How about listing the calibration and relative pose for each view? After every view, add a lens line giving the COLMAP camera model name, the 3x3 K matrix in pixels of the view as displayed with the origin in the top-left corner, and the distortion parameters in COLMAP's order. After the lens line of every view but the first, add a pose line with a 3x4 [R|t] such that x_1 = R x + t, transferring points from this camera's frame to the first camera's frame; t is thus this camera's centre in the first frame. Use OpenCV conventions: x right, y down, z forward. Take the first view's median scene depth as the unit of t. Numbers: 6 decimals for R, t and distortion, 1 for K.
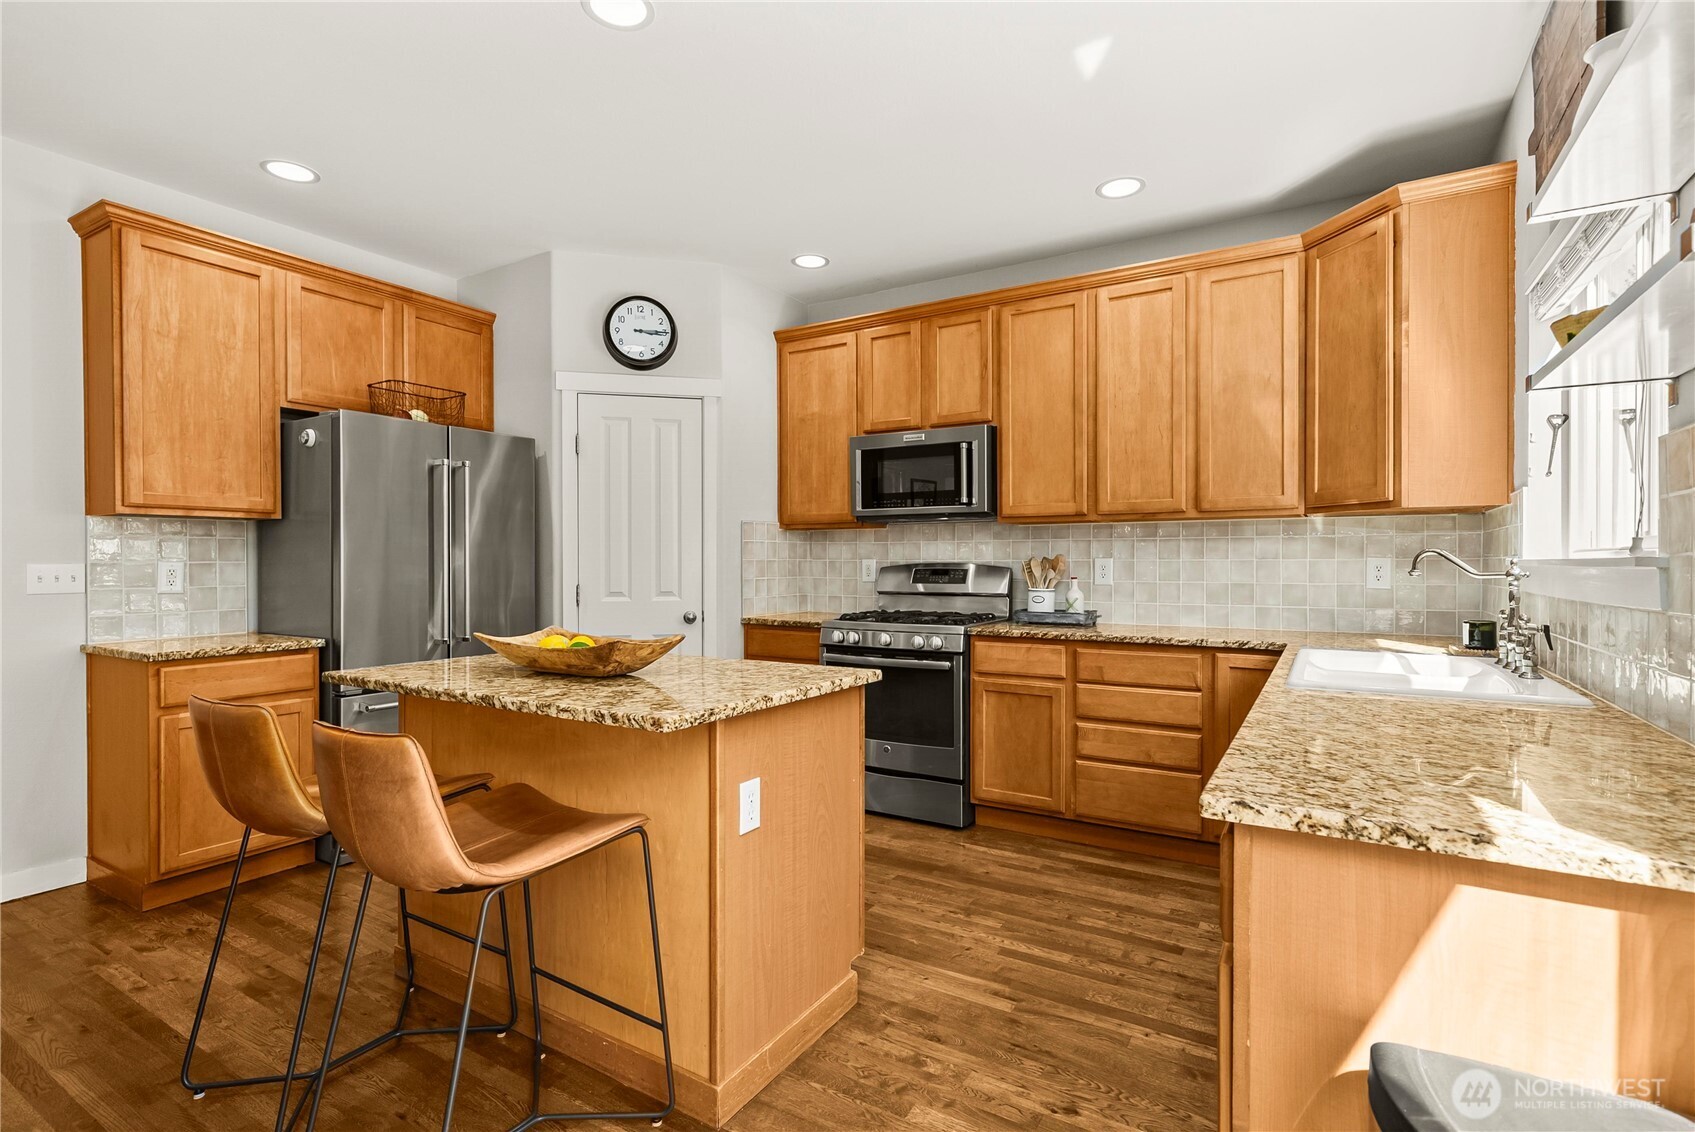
lens RADIAL K [[809.1, 0, 849.8], [0, 809.1, 564.8], [0, 0, 1]] dist [0.004555, 0.000223]
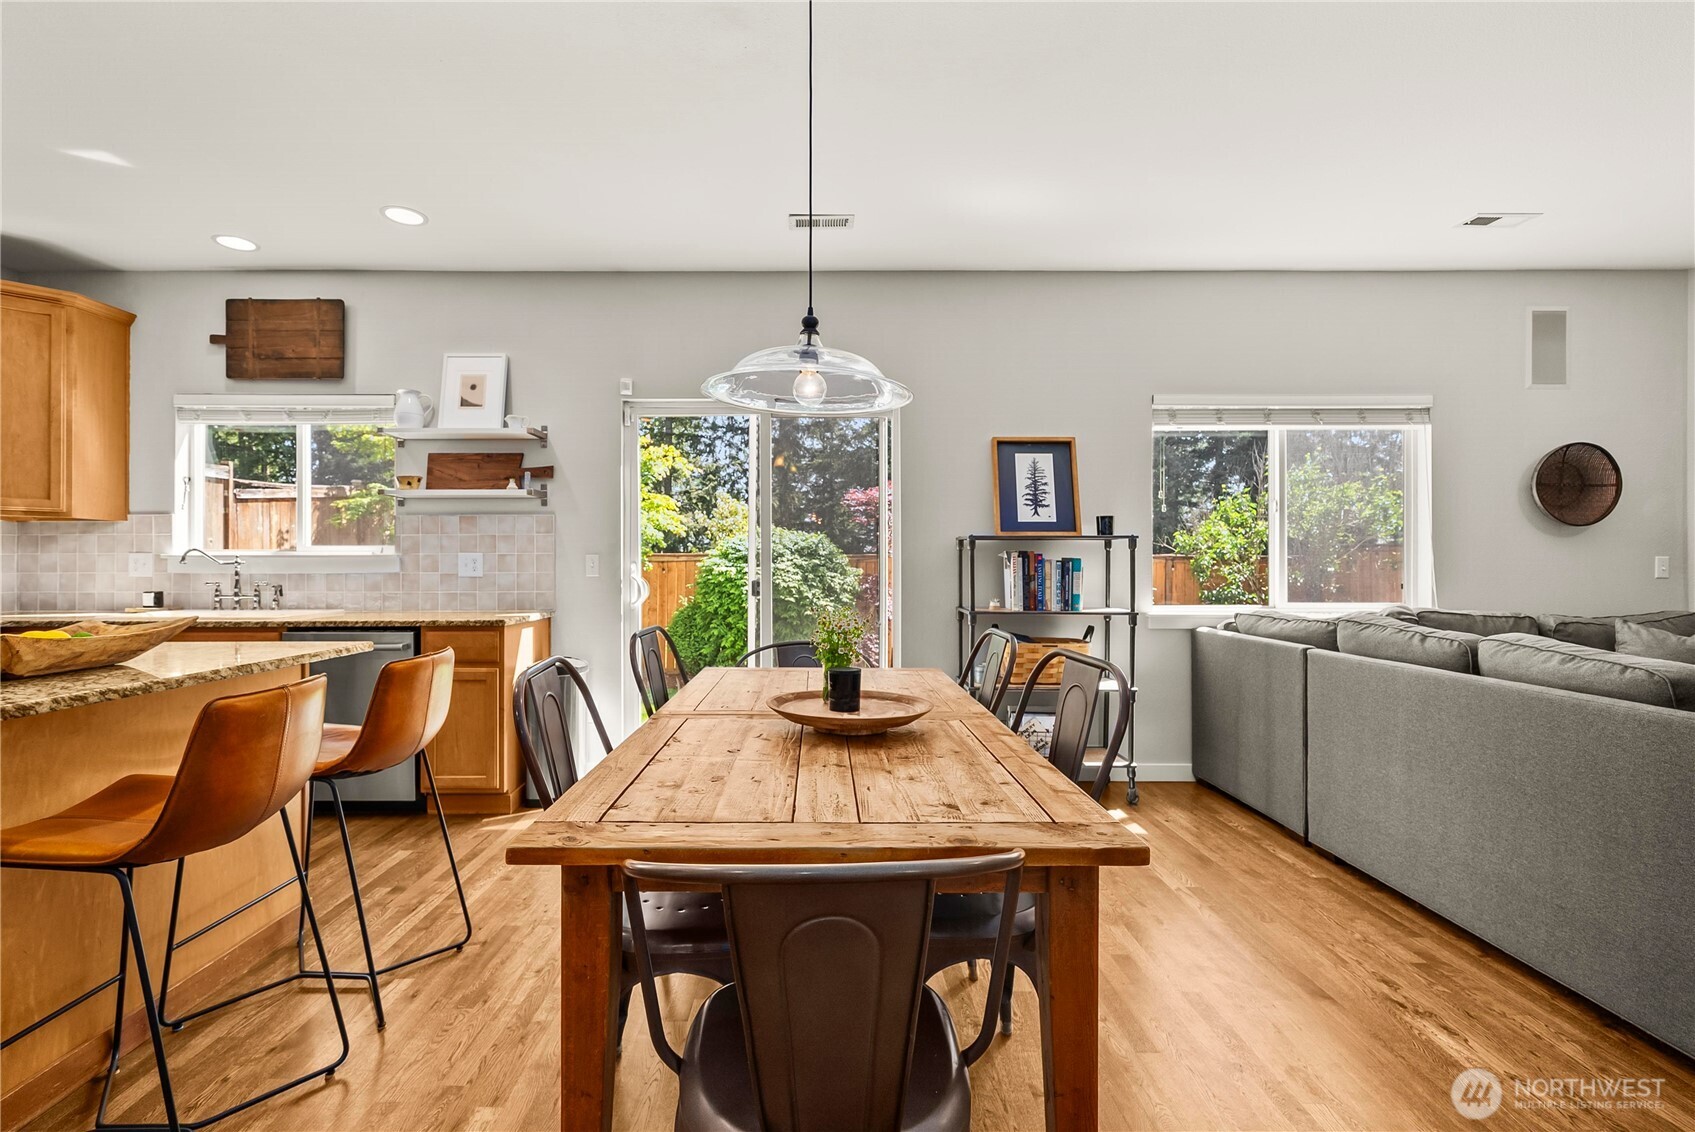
lens RADIAL K [[740.9, 0, 813.3], [0, 740.9, 562.6], [0, 0, 1]] dist [-0.000960, -0.000695]
pose [[-0.512791, 0.004373, 0.858502, -0.851077], [0.003483, 0.999989, -0.003014, 0.013480], [-0.858506, 0.001445, -0.512801, 0.420851]]
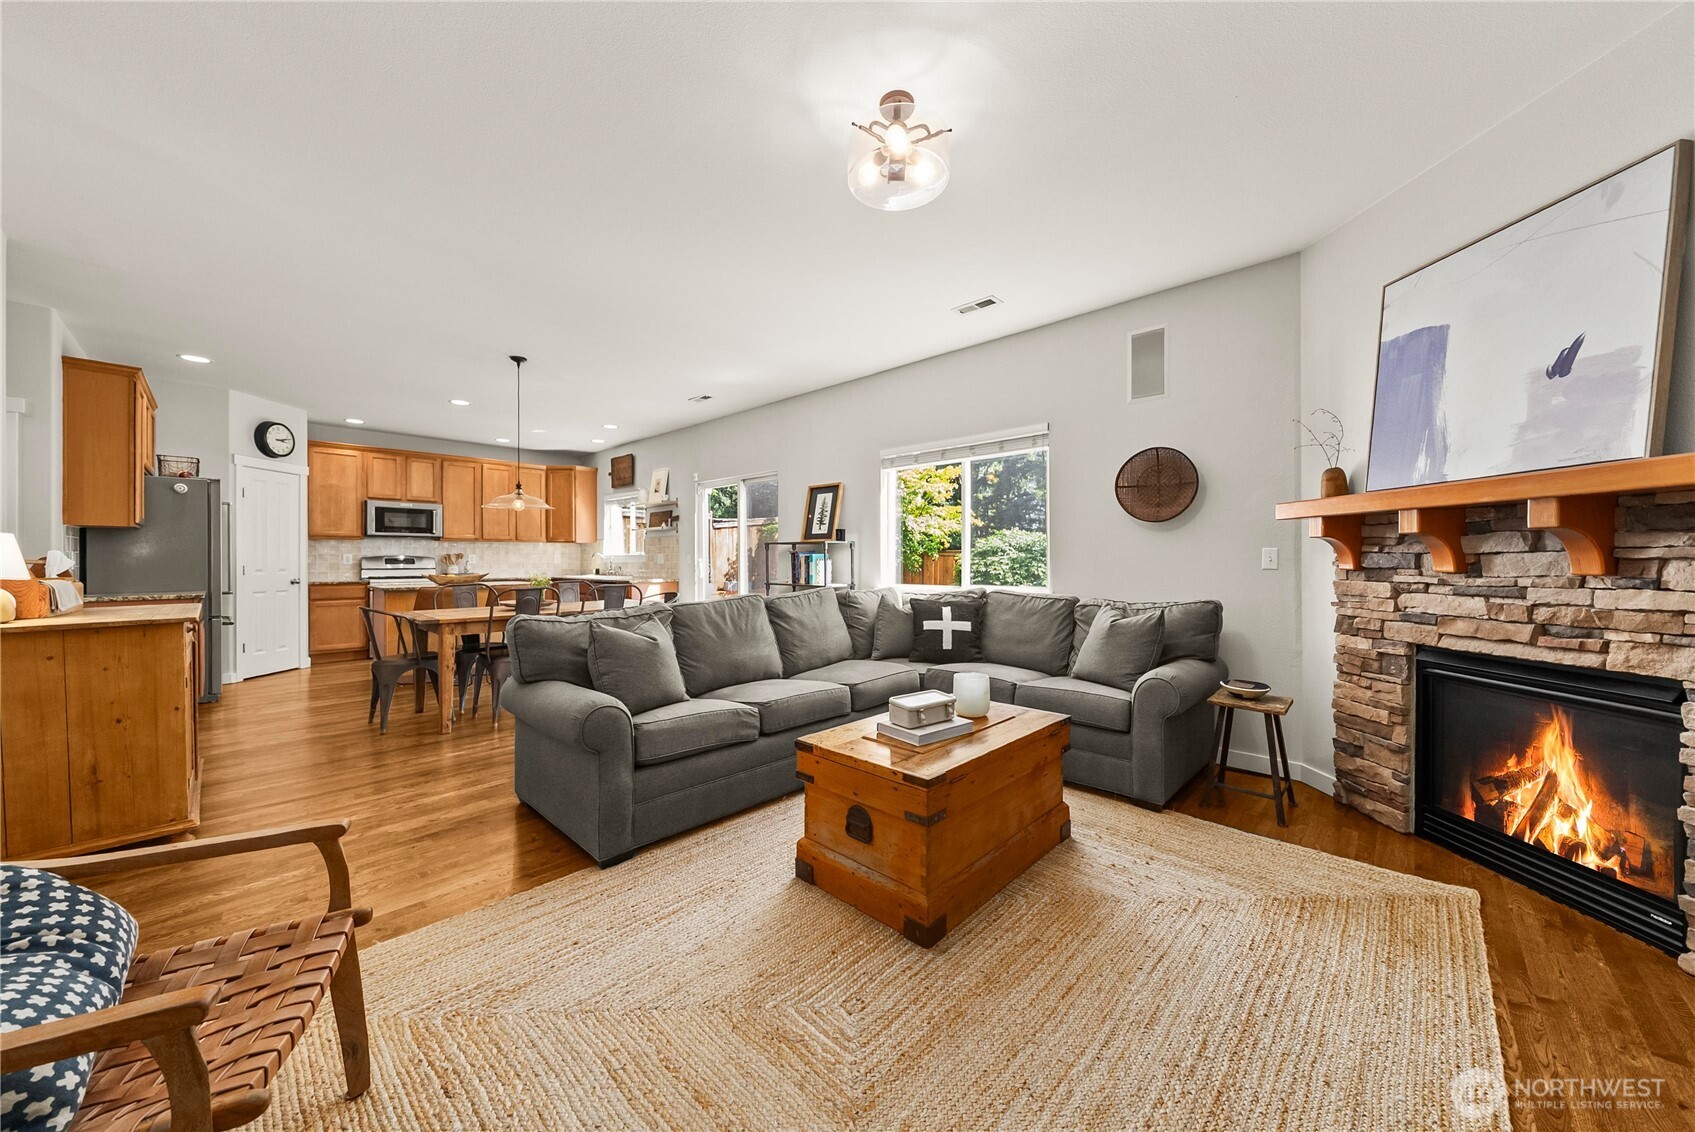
lens RADIAL K [[583.2, 0, 852.0], [0, 583.2, 561.1], [0, 0, 1]] dist [-0.005935, -0.000091]
pose [[0.201818, -0.003138, 0.979418, -1.507492], [0.005080, 0.999985, 0.002157, 0.019475], [-0.979410, 0.004540, 0.201831, -0.758345]]
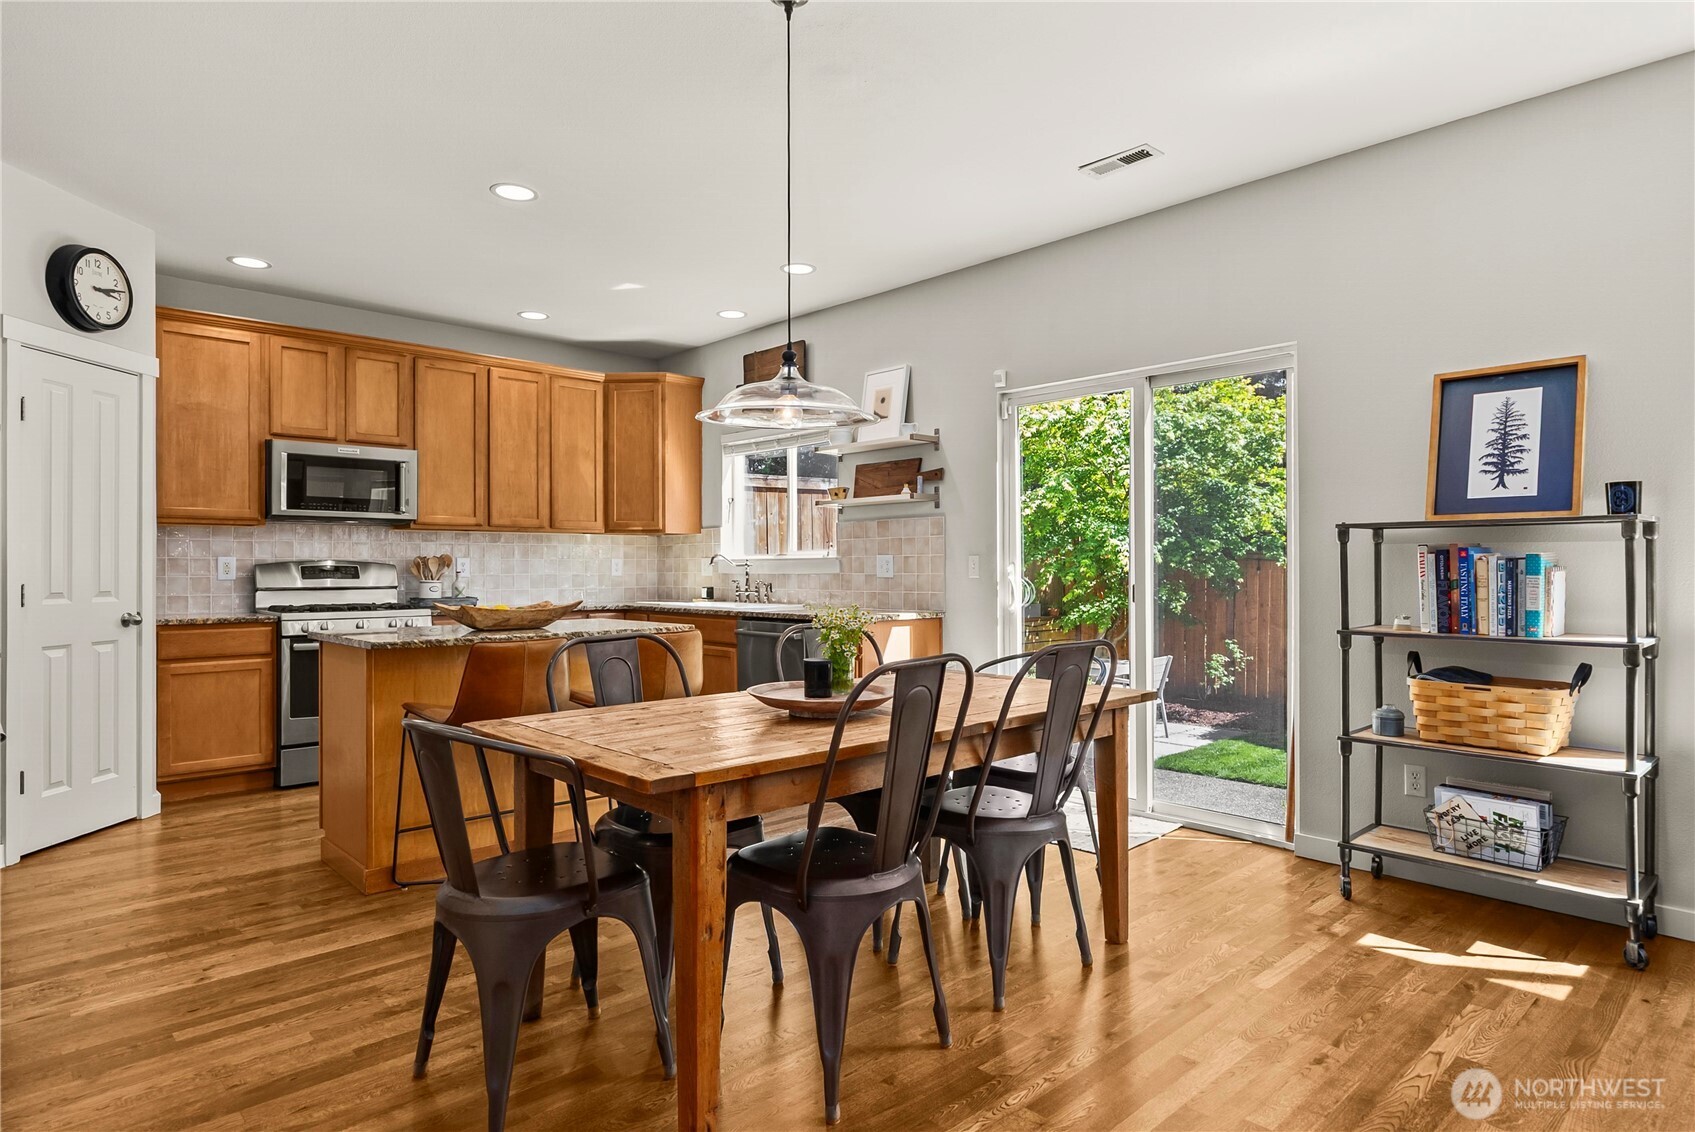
lens RADIAL K [[937.4, 0, 855.1], [0, 937.4, 566.4], [0, 0, 1]] dist [-0.003383, 0.002407]
pose [[0.265032, 0.000171, 0.964240, -1.092919], [0.006112, 0.999980, -0.001858, 0.014559], [-0.964220, 0.006386, 0.265025, -0.046870]]
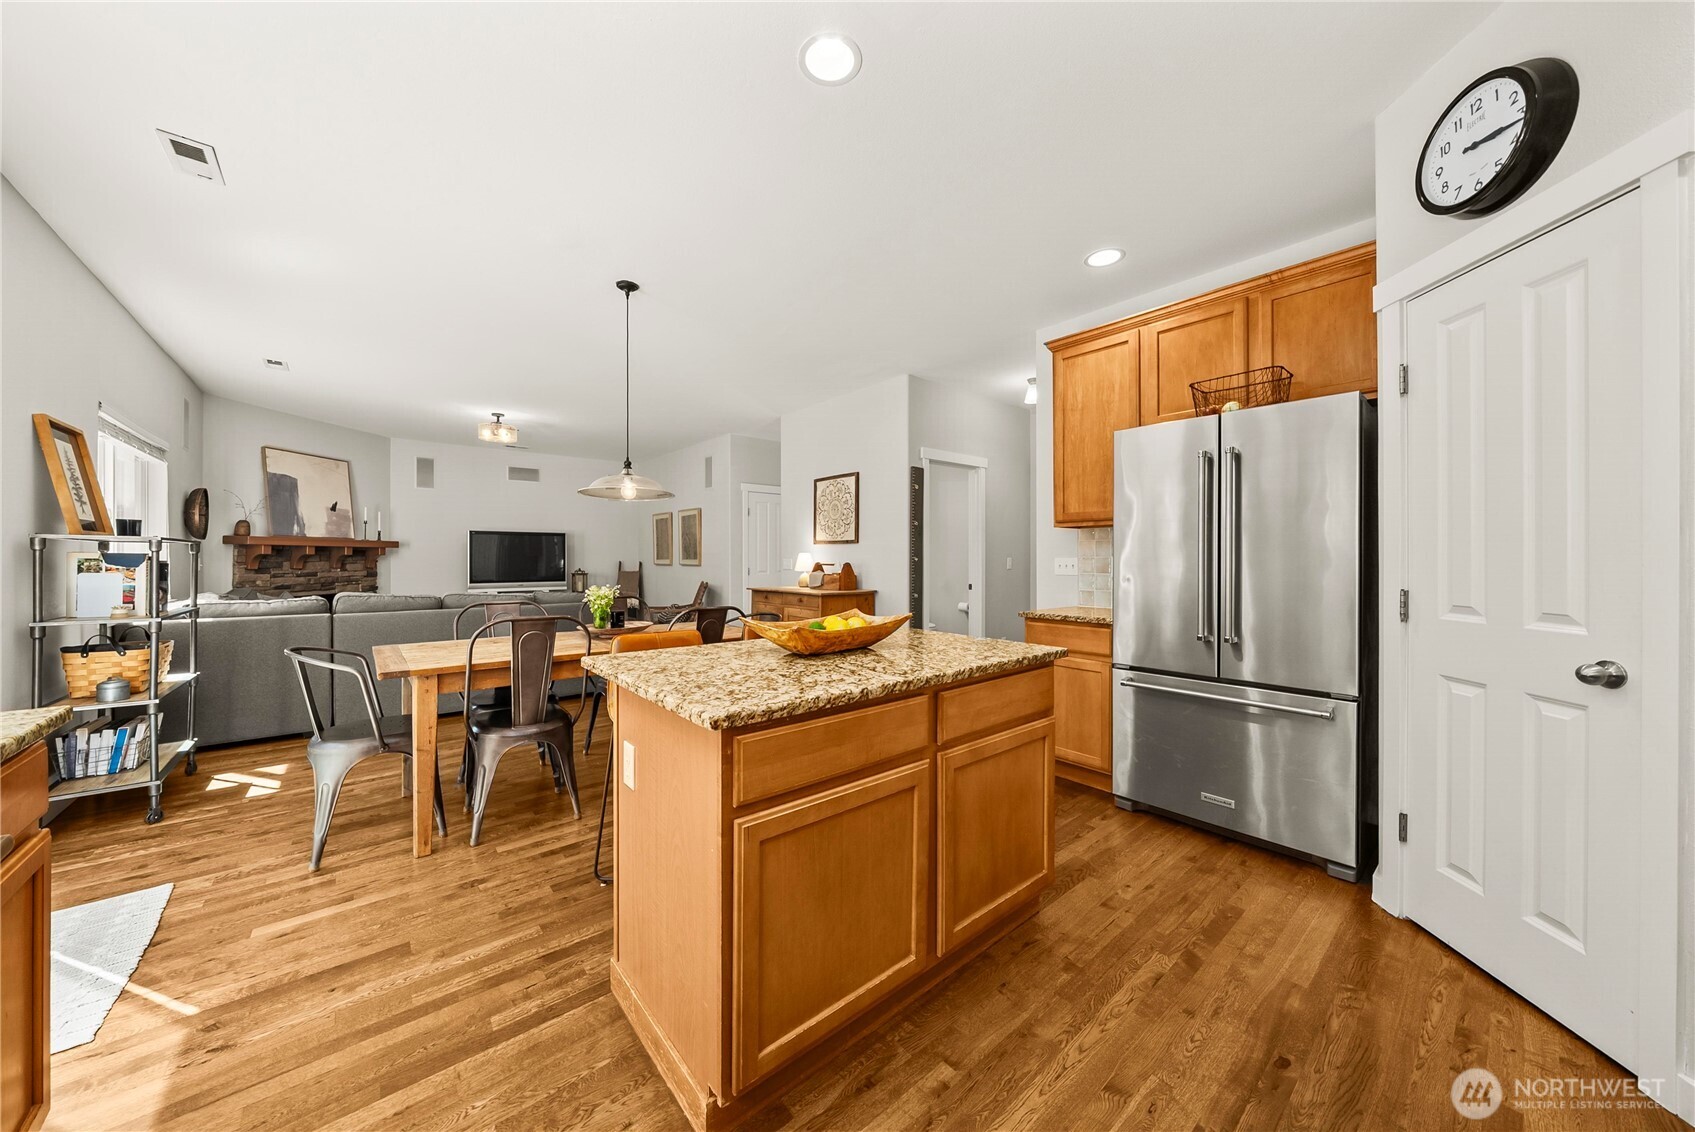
lens RADIAL K [[583.2, 0, 848.5], [0, 583.2, 559.4], [0, 0, 1]] dist [-0.005935, -0.000091]
pose [[-0.314452, 0.002995, -0.949269, 0.282865], [-0.002460, 0.999989, 0.003970, -0.001327], [0.949270, 0.003584, -0.314441, 0.773034]]
